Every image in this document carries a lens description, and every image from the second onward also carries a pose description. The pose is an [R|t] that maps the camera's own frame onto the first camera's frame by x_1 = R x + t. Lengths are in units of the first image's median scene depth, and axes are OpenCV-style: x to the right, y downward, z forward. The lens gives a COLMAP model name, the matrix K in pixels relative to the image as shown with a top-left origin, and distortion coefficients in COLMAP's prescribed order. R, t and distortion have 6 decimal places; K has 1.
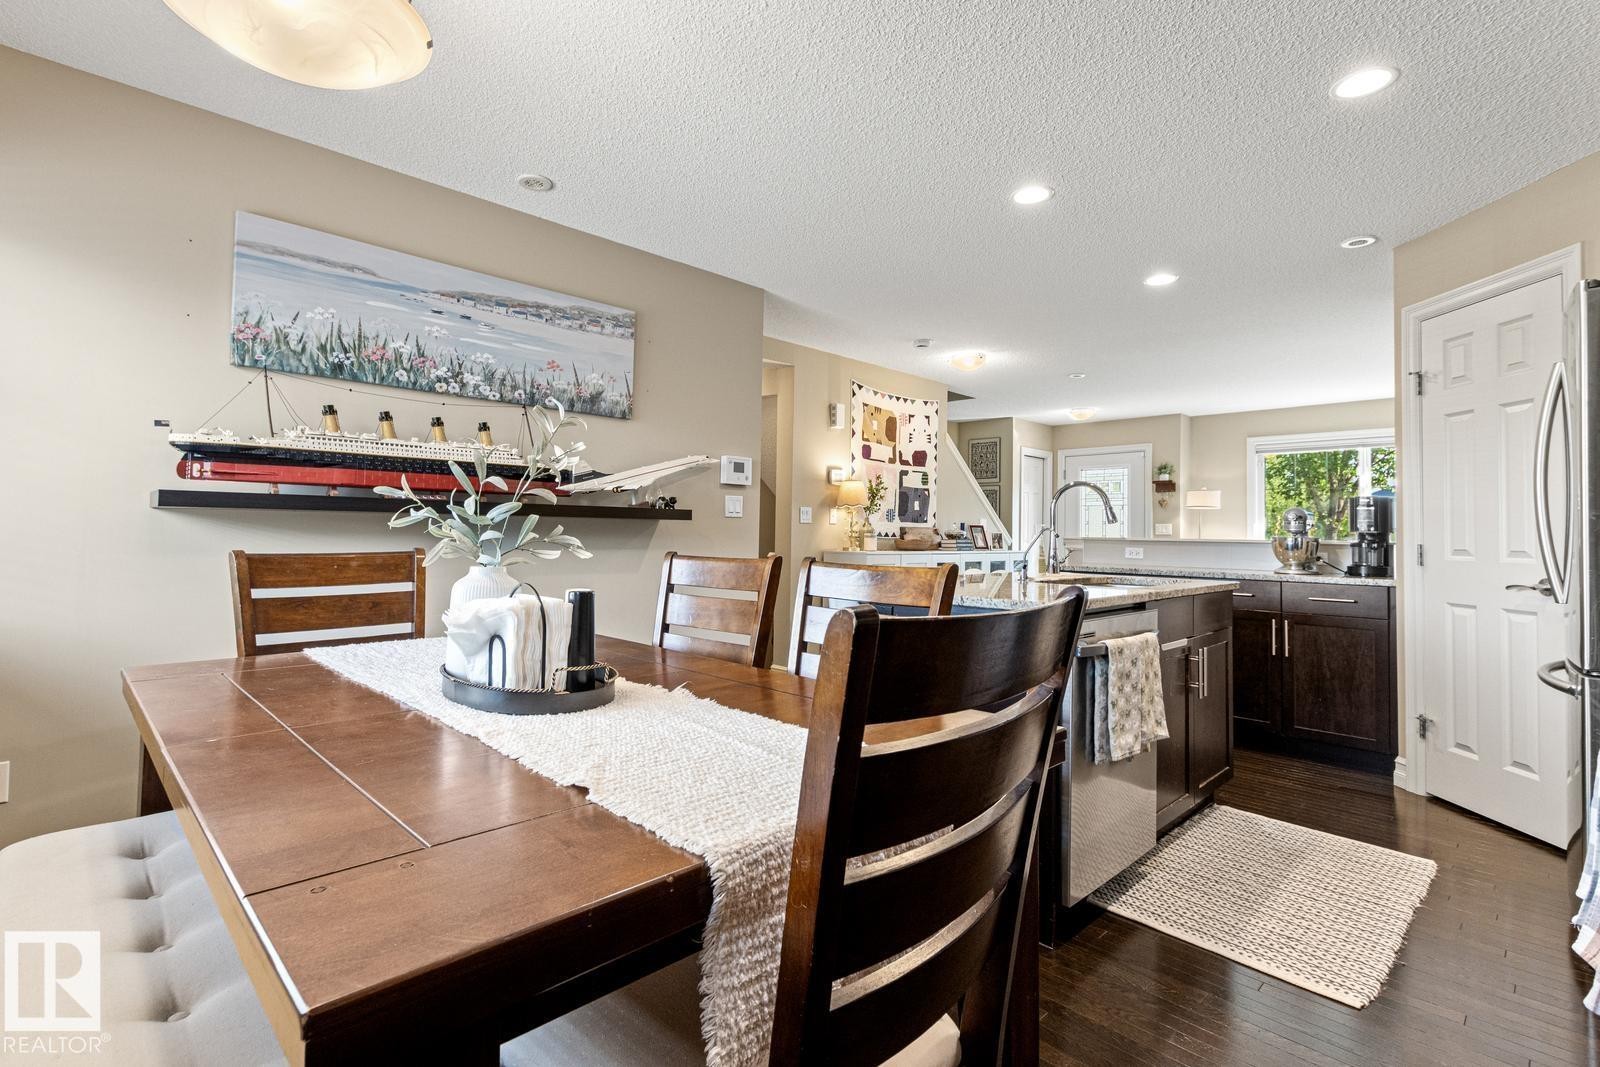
lens RADIAL K [[750.4, 0, 775.9], [0, 750.4, 511.0], [0, 0, 1]] dist [0.006204, -0.000185]
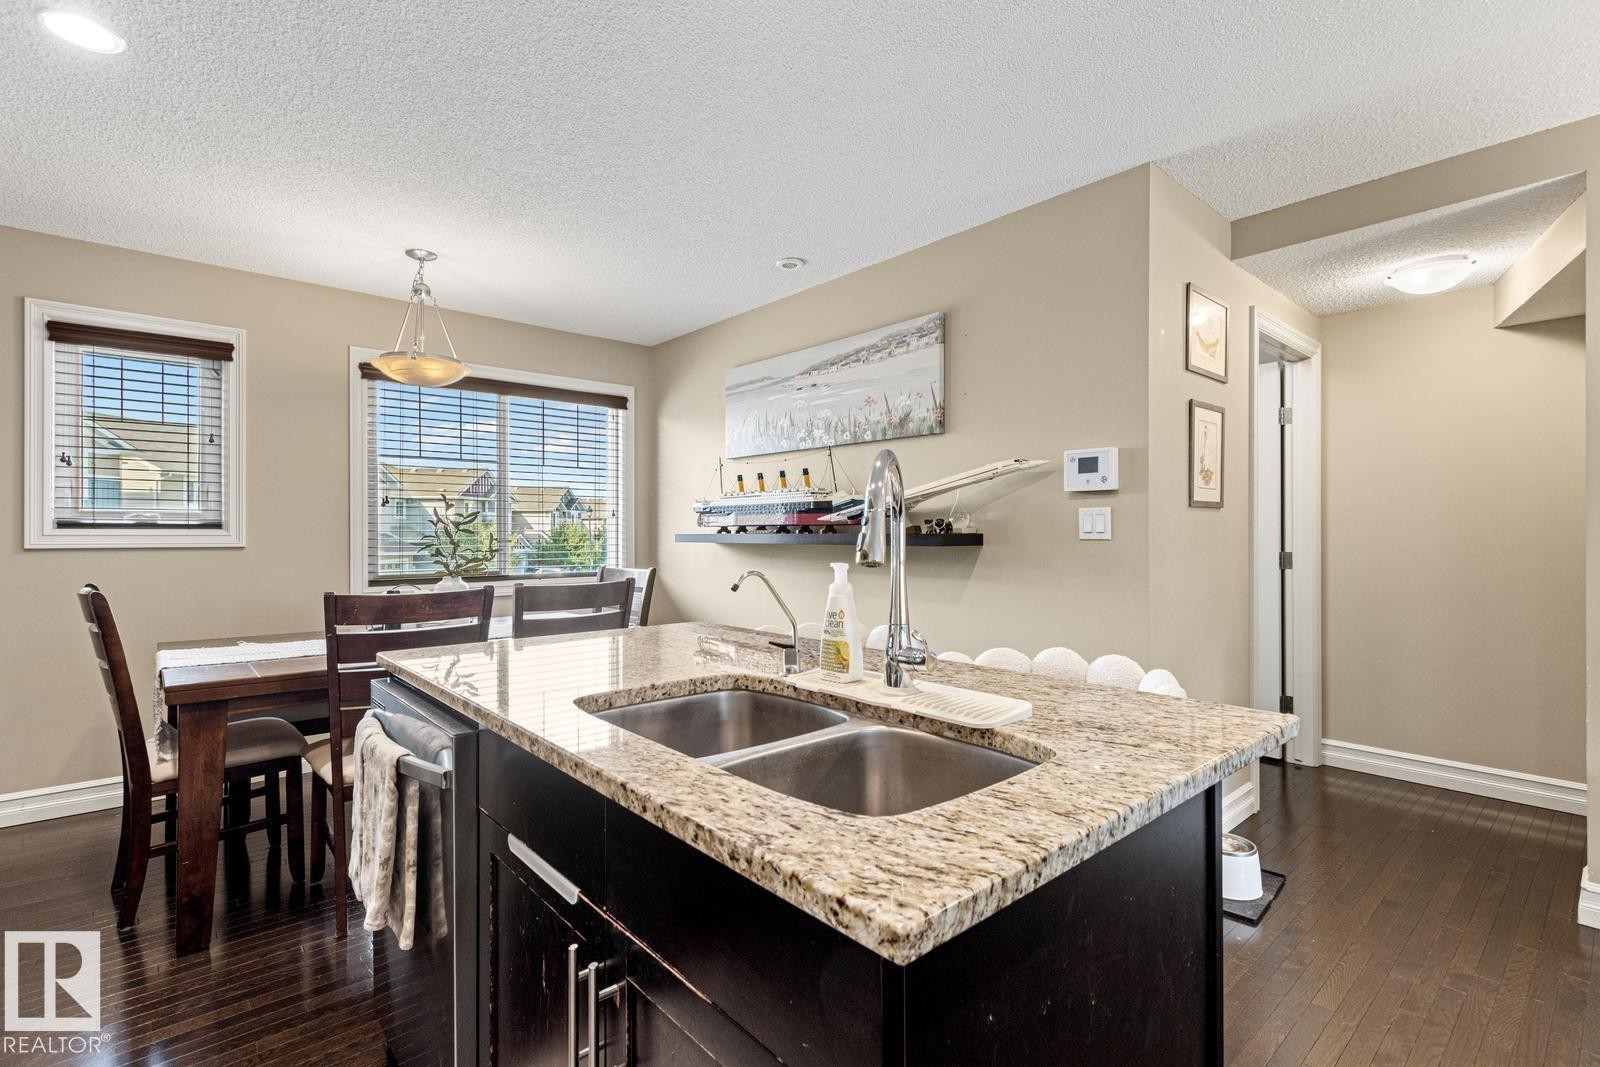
lens RADIAL K [[750.4, 0, 799.7], [0, 750.4, 533.2], [0, 0, 1]] dist [0.006204, -0.000185]
pose [[-0.051617, -0.013134, -0.998581, 0.738237], [0.028897, 0.999475, -0.014640, 0.005556], [0.998249, -0.029611, -0.051211, 0.913768]]
